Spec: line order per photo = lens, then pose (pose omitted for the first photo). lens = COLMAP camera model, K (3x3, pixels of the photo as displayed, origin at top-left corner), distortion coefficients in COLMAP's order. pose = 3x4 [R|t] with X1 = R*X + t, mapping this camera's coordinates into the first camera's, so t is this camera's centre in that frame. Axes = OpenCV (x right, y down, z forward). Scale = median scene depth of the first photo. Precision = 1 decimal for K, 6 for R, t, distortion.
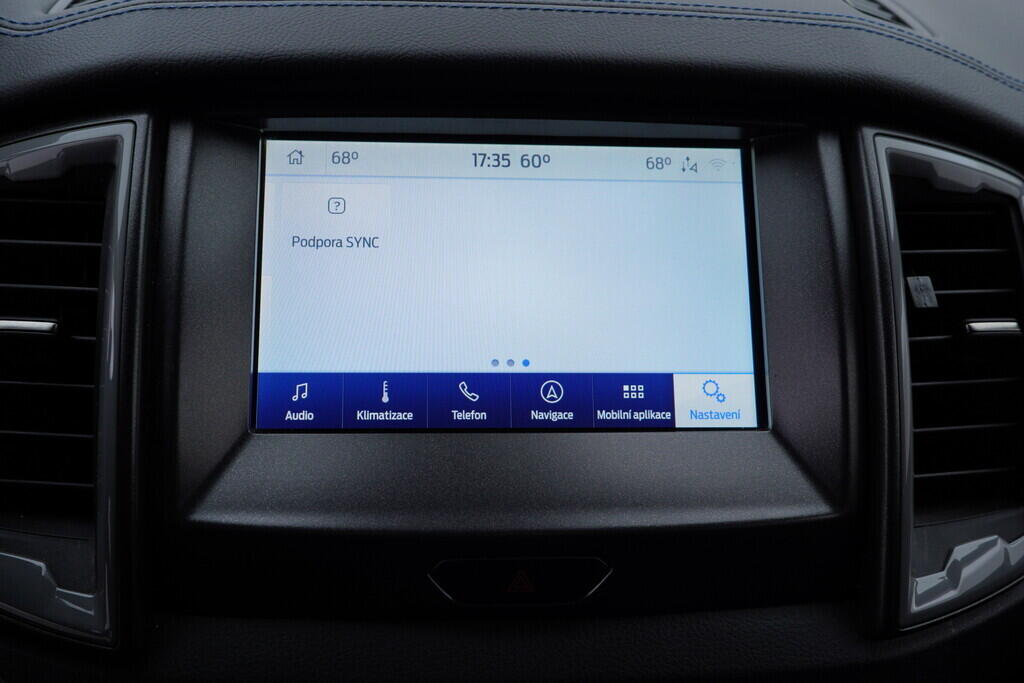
lens RADIAL K [[1075.3, 0, 514.7], [0, 1075.3, 339.8], [0, 0, 1]] dist [0.025771, 0.000000]
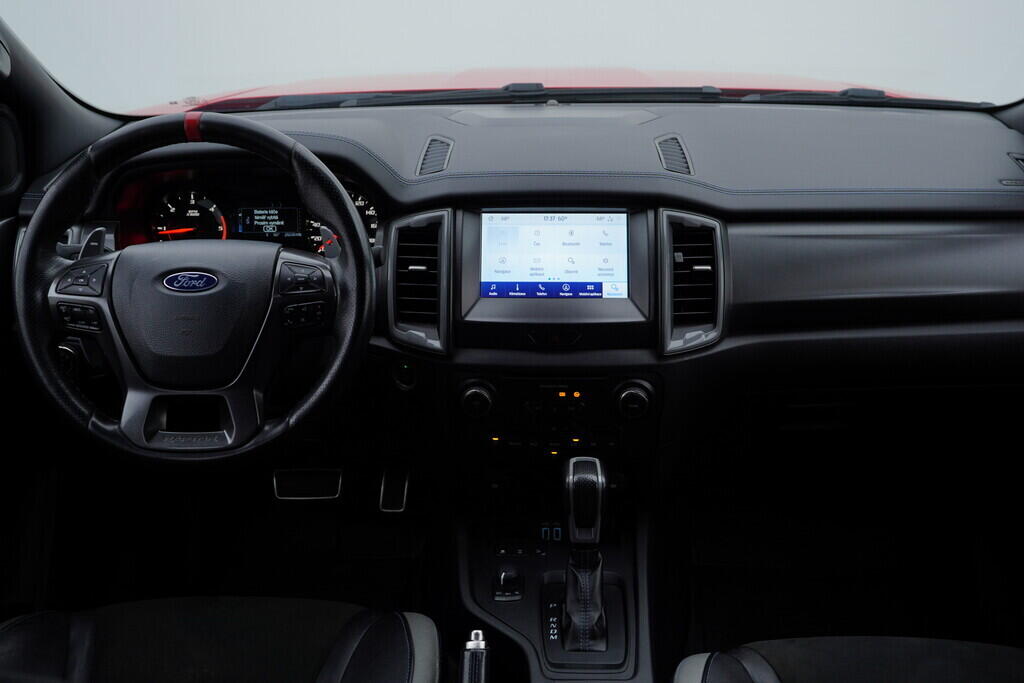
lens RADIAL K [[1075.3, 0, 513.0], [0, 1075.3, 343.3], [0, 0, 1]] dist [0.025771, 0.000000]
pose [[0.993455, 0.002951, -0.114190, 0.255976], [-0.001661, 0.999934, 0.011388, 0.186634], [0.114216, -0.011123, 0.993394, -2.394704]]
